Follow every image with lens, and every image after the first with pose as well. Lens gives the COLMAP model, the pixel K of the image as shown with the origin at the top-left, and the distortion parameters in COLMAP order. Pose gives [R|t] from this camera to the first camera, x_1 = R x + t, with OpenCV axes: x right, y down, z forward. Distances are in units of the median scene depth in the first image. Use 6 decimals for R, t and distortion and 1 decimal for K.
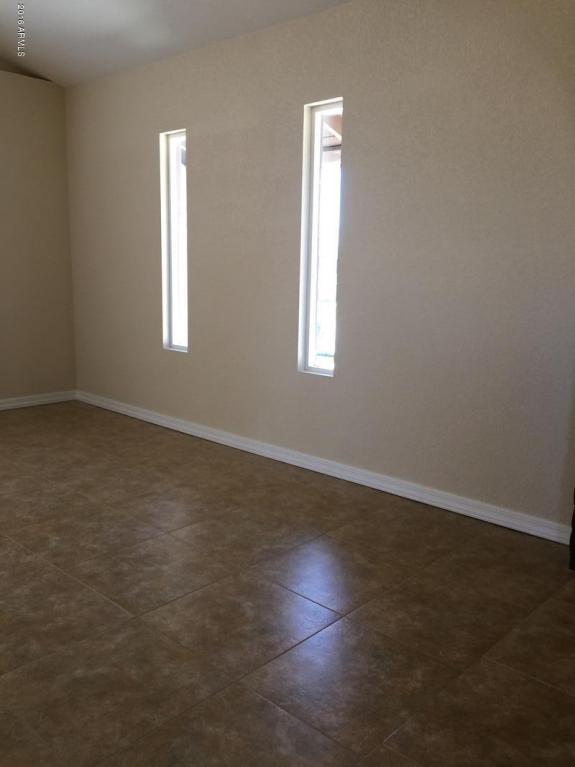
lens RADIAL K [[658.3, 0, 282.5], [0, 658.3, 389.4], [0, 0, 1]] dist [0.051105, -0.025548]
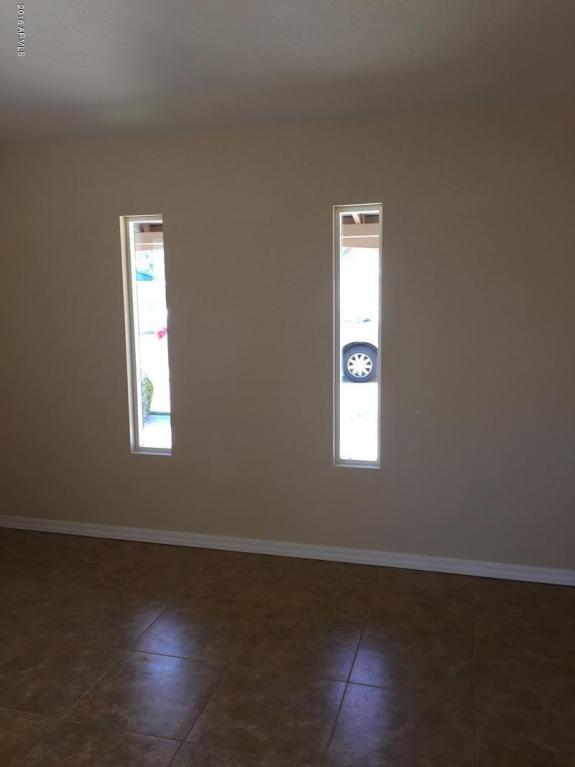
lens RADIAL K [[658.3, 0, 286.0], [0, 658.3, 380.6], [0, 0, 1]] dist [0.051105, -0.025548]
pose [[0.887507, -0.083745, 0.453121, -0.470023], [0.111473, 0.993159, -0.034784, -0.126115], [-0.447108, 0.081381, 0.890770, 0.146720]]
